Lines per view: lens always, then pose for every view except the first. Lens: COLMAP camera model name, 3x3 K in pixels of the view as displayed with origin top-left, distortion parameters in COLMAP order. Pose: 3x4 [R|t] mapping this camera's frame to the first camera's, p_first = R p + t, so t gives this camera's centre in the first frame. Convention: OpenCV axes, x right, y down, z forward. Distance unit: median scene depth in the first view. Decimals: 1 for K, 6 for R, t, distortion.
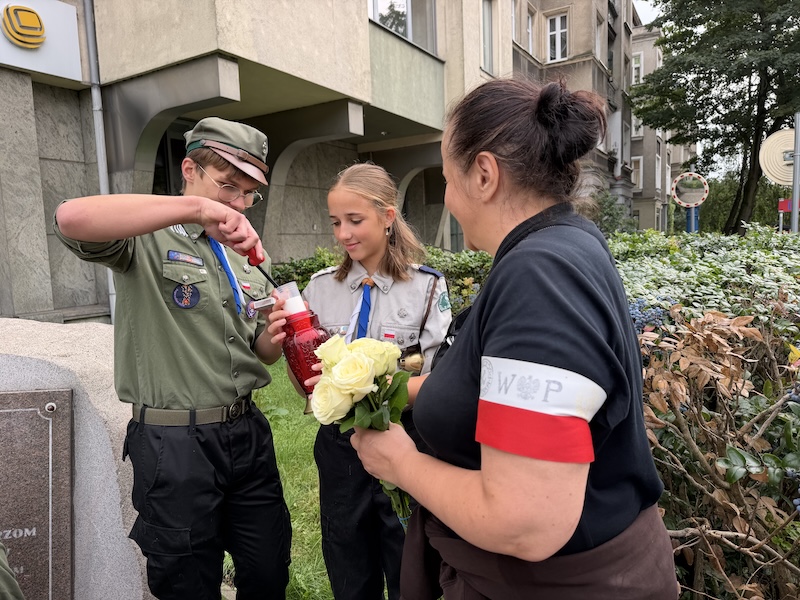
lens RADIAL K [[555.1, 0, 385.2], [0, 555.1, 296.8], [0, 0, 1]] dist [0.018290, -0.021995]
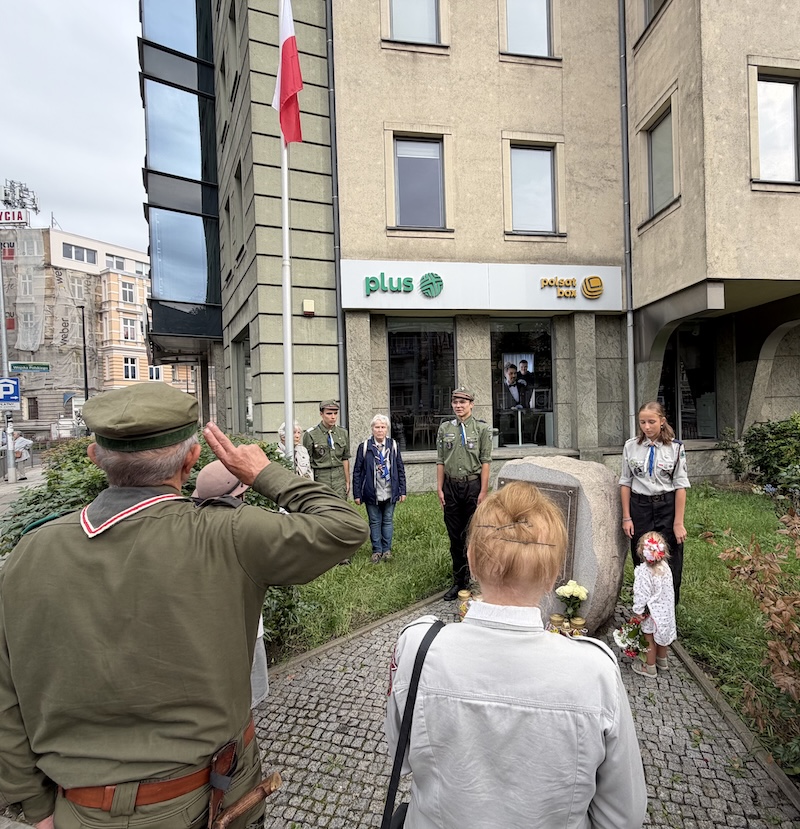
lens RADIAL K [[421.9, 0, 465.7], [0, 421.9, 424.5], [0, 0, 1]] dist [-0.000091, -0.001443]
pose [[0.649667, 0.037257, -0.759305, 0.120379], [-0.068410, 0.997611, -0.009582, -0.004985], [0.757135, 0.058169, 0.650664, -0.149892]]
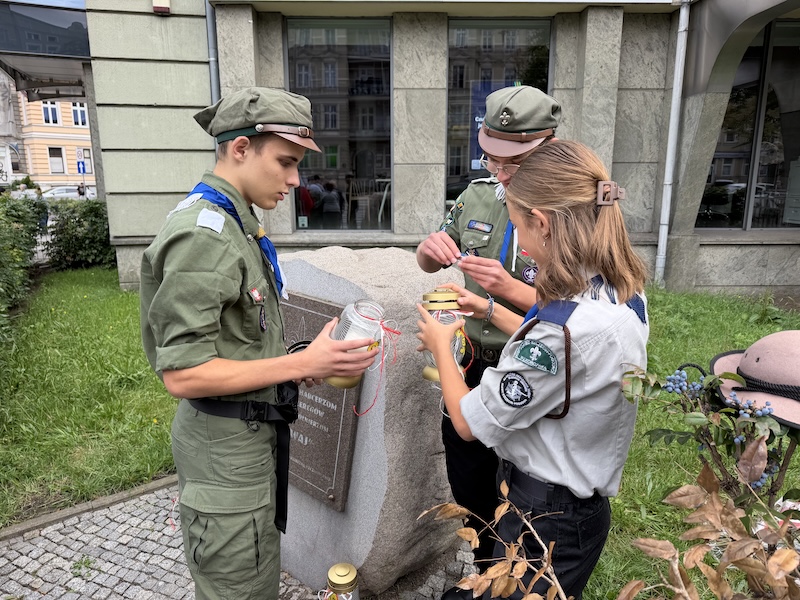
lens RADIAL K [[555.1, 0, 395.3], [0, 555.1, 301.2], [0, 0, 1]] dist [0.018290, -0.021995]
pose [[0.540994, 0.212520, -0.813733, 0.102252], [-0.099995, 0.976938, 0.188664, -0.011233], [0.835061, -0.020697, 0.549768, 0.047939]]
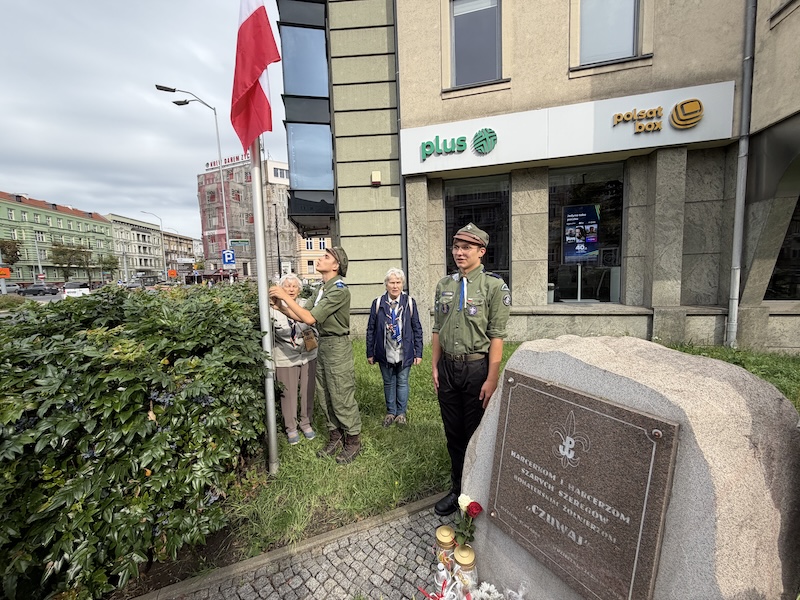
lens RADIAL K [[318.3, 0, 396.1], [0, 318.3, 303.8], [0, 0, 1]] dist [-0.000222, 0.000133]
pose [[0.295233, 0.114612, -0.948526, -0.014861], [-0.070550, 0.992684, 0.097988, -0.011587], [0.952817, 0.037989, 0.301159, 0.024906]]
